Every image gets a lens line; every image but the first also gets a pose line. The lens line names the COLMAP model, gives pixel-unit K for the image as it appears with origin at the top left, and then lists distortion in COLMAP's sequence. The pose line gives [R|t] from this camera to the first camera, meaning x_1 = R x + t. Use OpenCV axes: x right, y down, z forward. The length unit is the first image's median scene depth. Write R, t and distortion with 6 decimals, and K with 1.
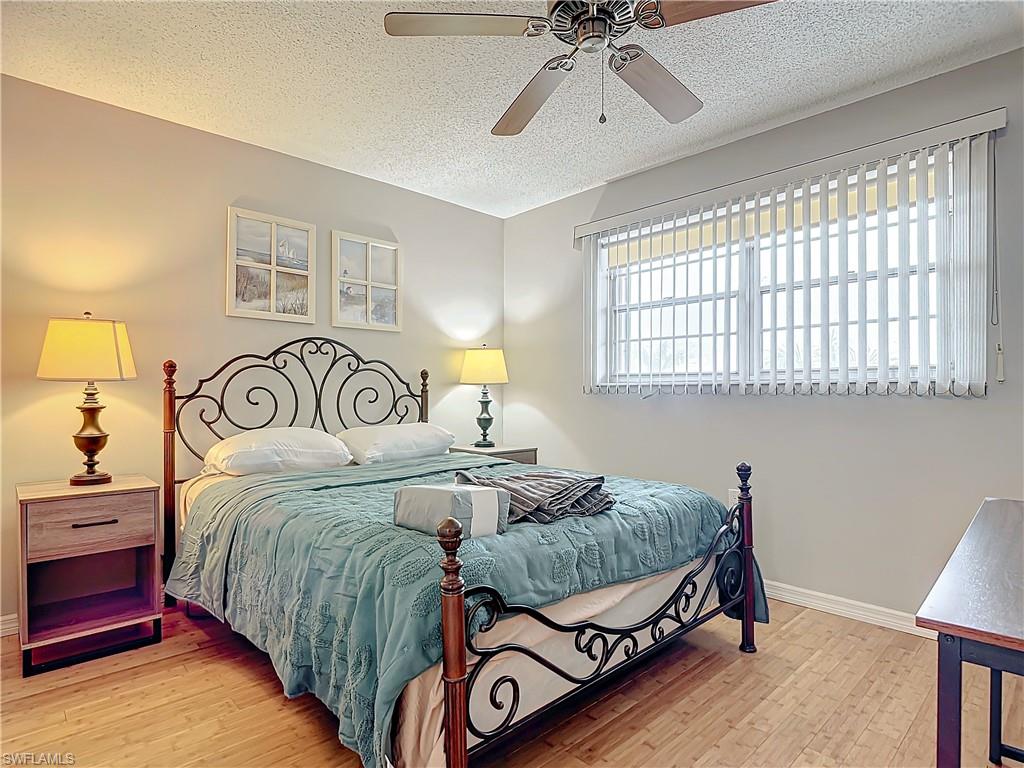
lens RADIAL K [[554.9, 0, 546.6], [0, 554.9, 387.2], [0, 0, 1]] dist [0.001469, -0.000089]
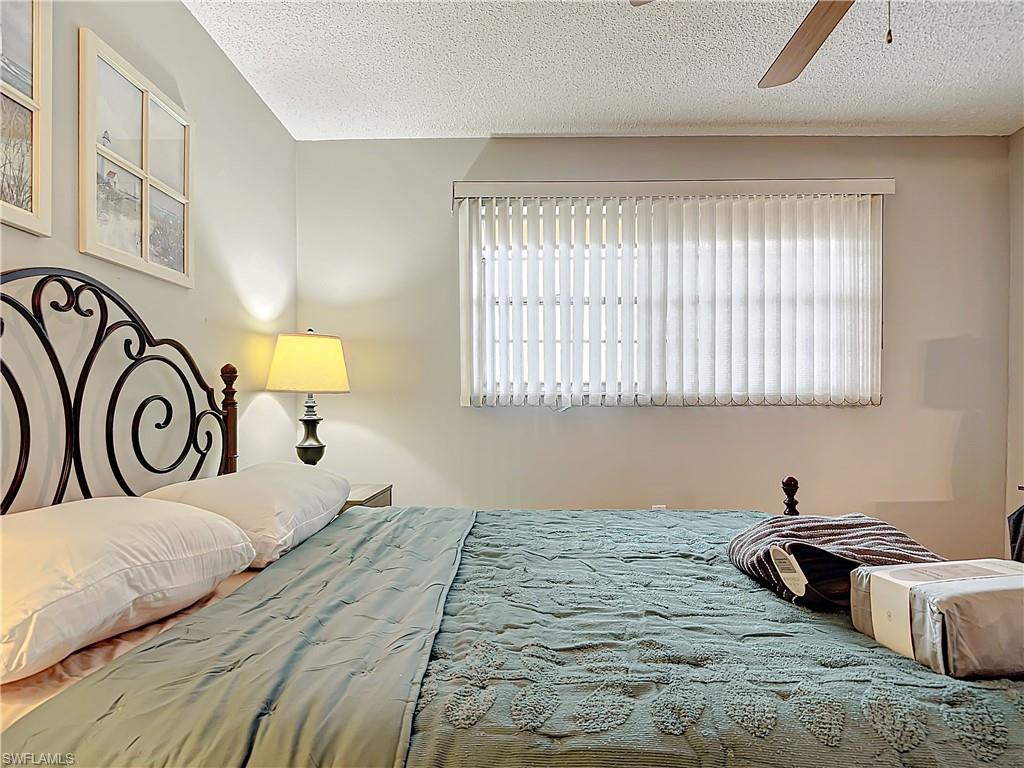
lens RADIAL K [[532.2, 0, 514.1], [0, 532.2, 401.6], [0, 0, 1]] dist [0.002531, -0.018533]
pose [[0.717367, -0.001655, 0.696693, -0.416073], [0.001381, 0.999999, 0.000954, 0.005084], [-0.696694, 0.000277, 0.717368, 0.465230]]
